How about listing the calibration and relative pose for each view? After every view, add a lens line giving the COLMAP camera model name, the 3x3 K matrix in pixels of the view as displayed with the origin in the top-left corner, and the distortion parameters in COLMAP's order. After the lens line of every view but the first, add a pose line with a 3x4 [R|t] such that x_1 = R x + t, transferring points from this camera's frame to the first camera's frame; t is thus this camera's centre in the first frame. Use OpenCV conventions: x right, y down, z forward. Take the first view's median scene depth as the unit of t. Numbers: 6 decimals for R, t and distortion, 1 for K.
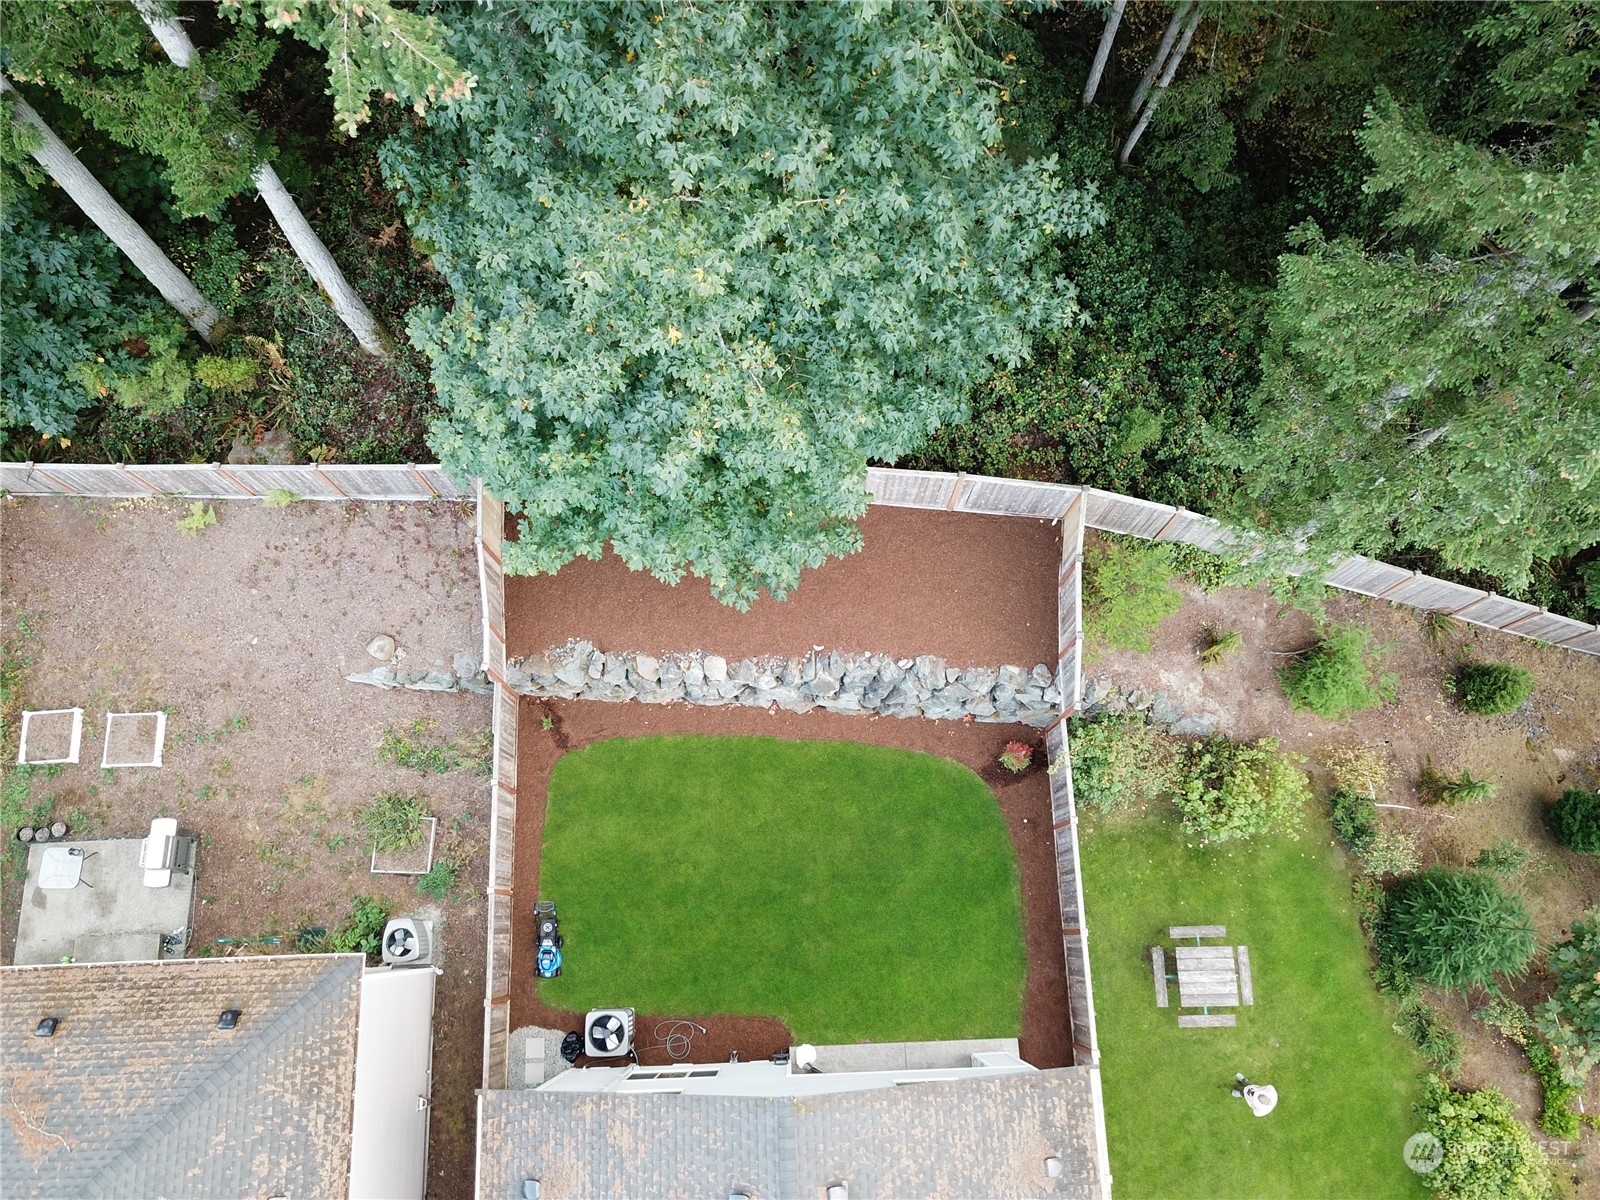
lens RADIAL K [[1194.0, 0, 808.1], [0, 1194.0, 593.4], [0, 0, 1]] dist [0.007876, -0.012089]
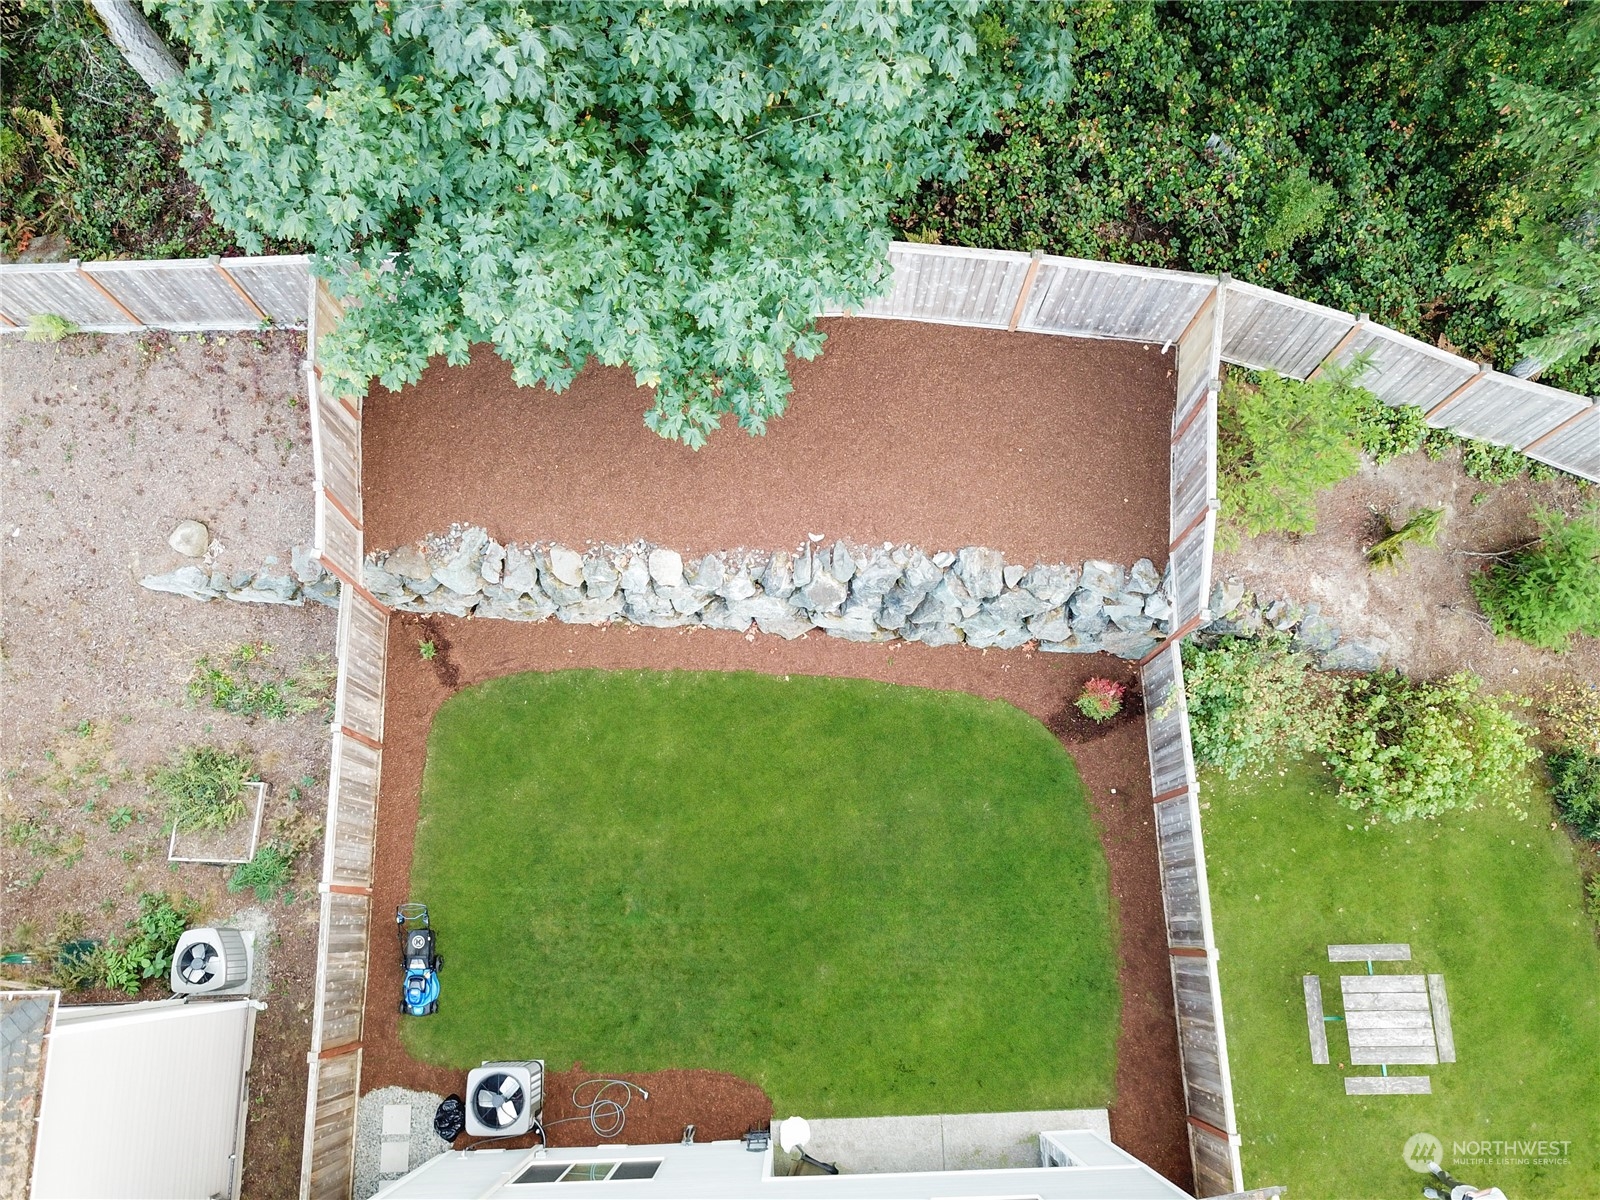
lens RADIAL K [[1194.0, 0, 805.0], [0, 1194.0, 598.6], [0, 0, 1]] dist [0.007876, -0.012089]
pose [[0.999982, 0.003459, -0.004823, 0.005868], [-0.003431, 0.999977, 0.005812, 0.077005], [0.004843, -0.005795, 0.999971, 0.313670]]
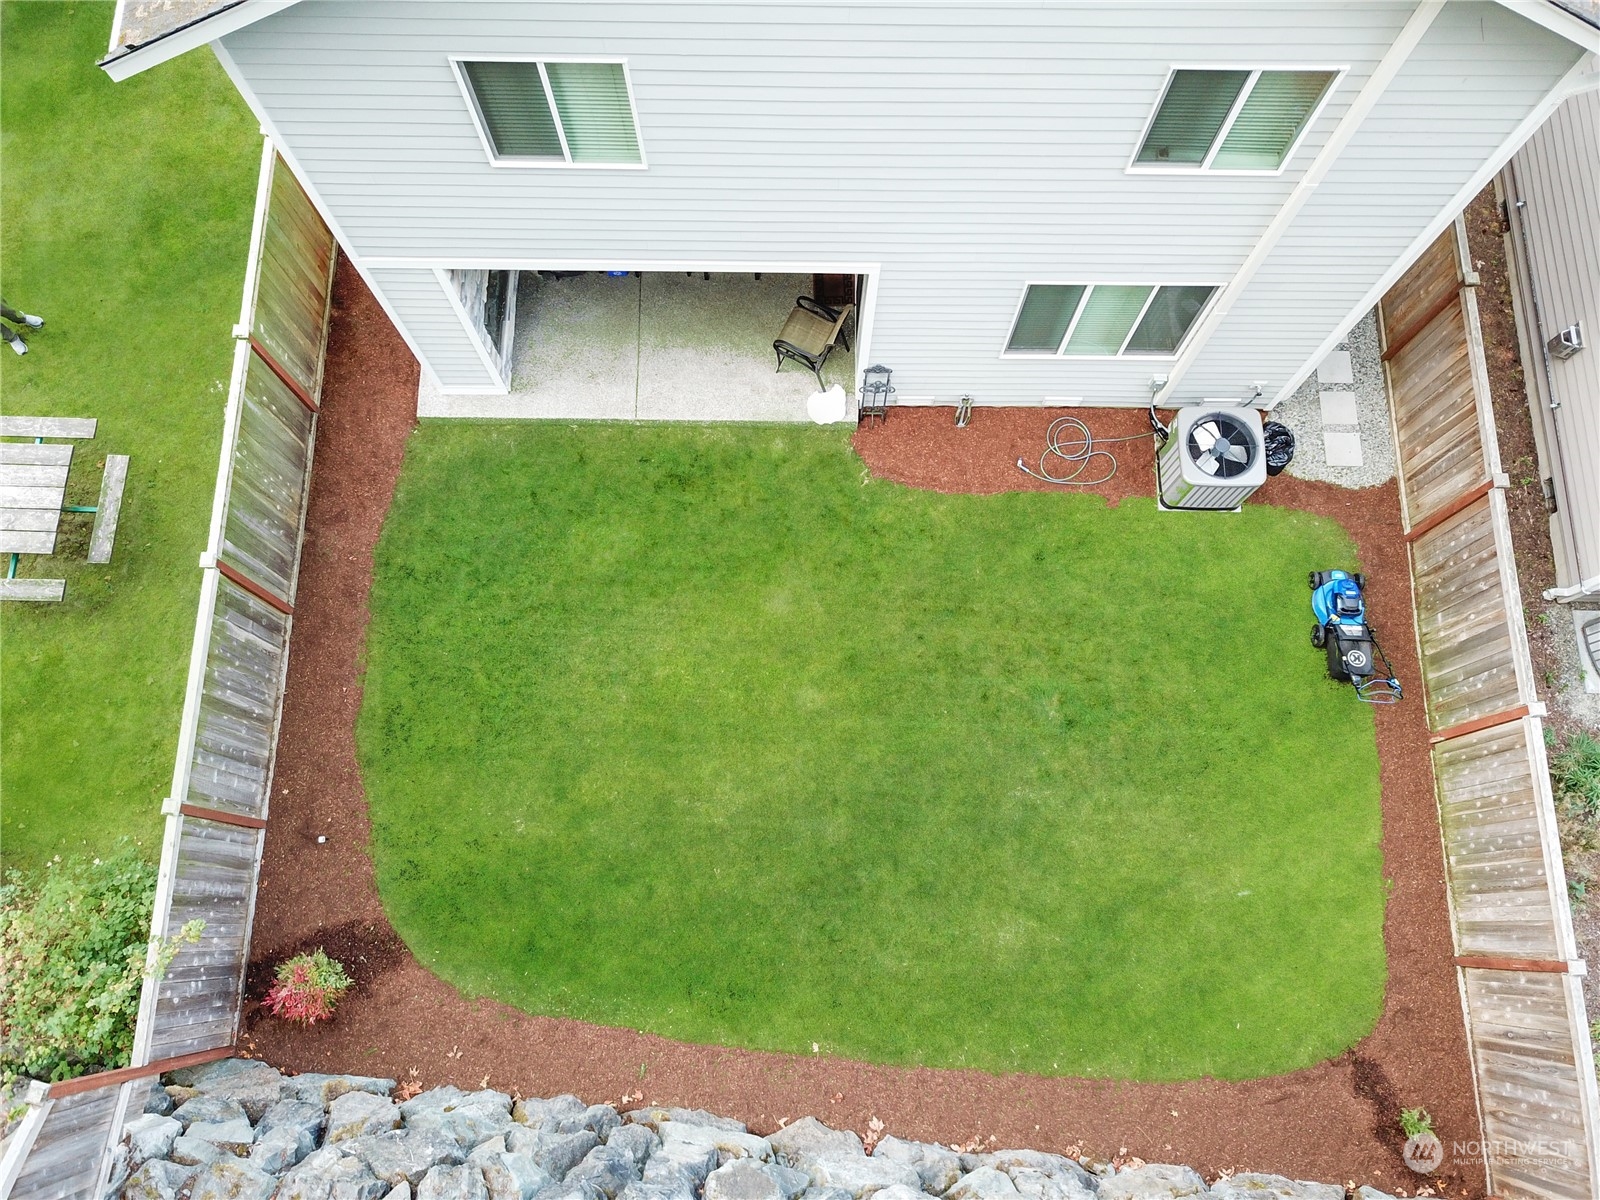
lens RADIAL K [[1194.0, 0, 799.8], [0, 1194.0, 603.7], [0, 0, 1]] dist [0.007876, -0.012089]
pose [[-0.998807, -0.048814, -0.001315, 0.006089], [0.041252, -0.857872, 0.512206, 0.043689], [-0.026131, 0.511540, 0.858862, 0.575335]]
